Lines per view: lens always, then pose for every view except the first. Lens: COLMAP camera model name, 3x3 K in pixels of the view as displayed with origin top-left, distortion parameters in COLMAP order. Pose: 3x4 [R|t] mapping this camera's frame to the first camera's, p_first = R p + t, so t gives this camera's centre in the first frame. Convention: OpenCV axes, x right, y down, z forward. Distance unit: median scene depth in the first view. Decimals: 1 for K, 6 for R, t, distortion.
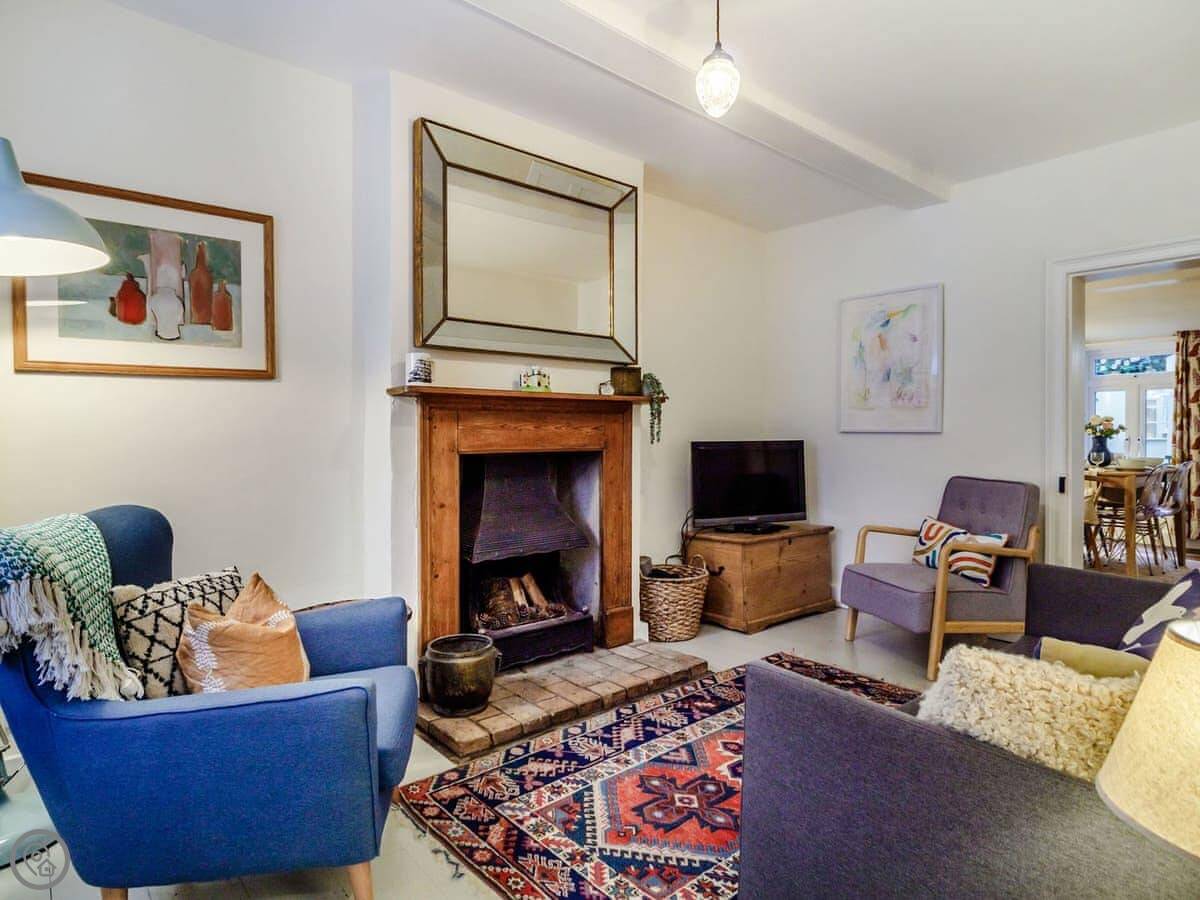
lens RADIAL K [[661.7, 0, 605.7], [0, 661.7, 443.7], [0, 0, 1]] dist [-0.001876, -0.001648]
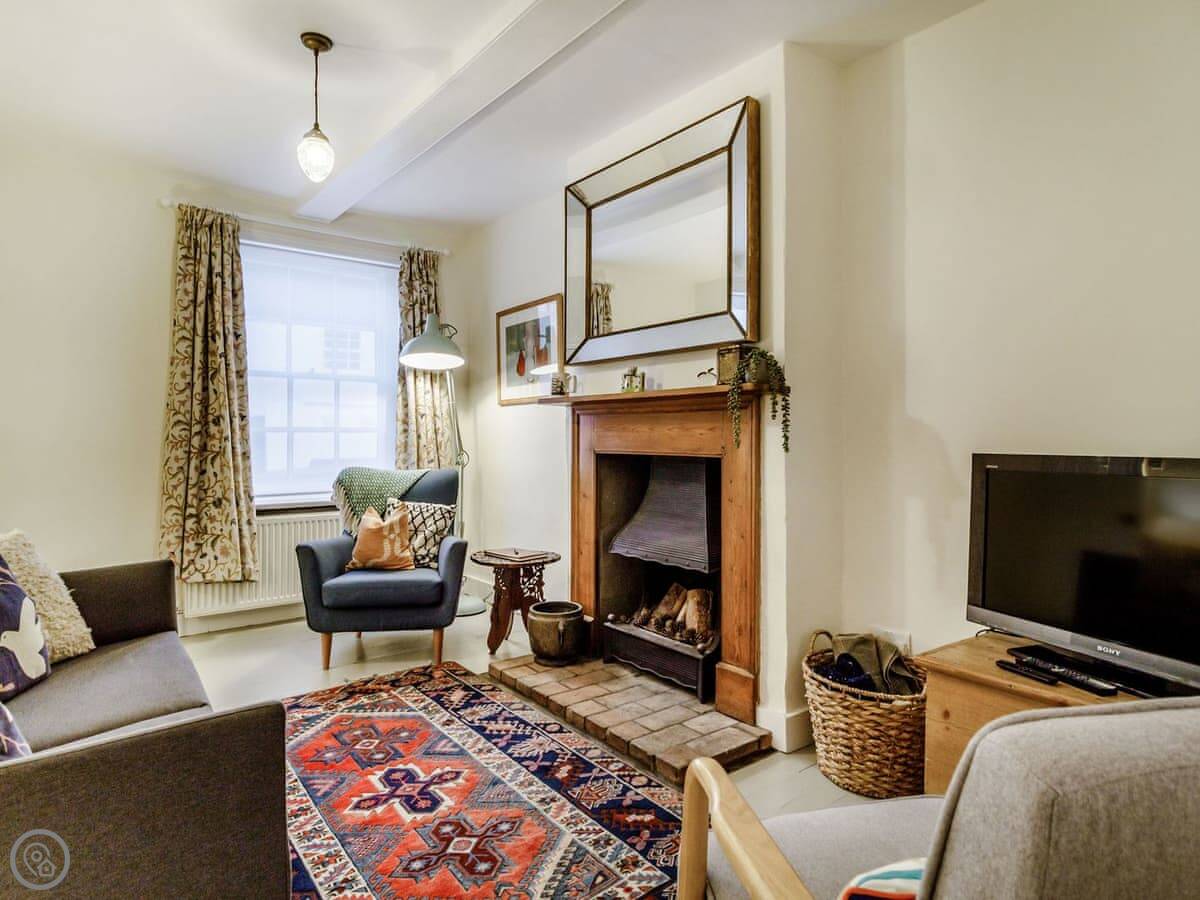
lens RADIAL K [[661.7, 0, 605.7], [0, 661.7, 443.7], [0, 0, 1]] dist [-0.001876, -0.001648]
pose [[-0.019382, 0.009584, -0.999766, 1.083121], [-0.024100, 0.999659, 0.010050, -0.014323], [0.999522, 0.024289, -0.019145, 1.208310]]
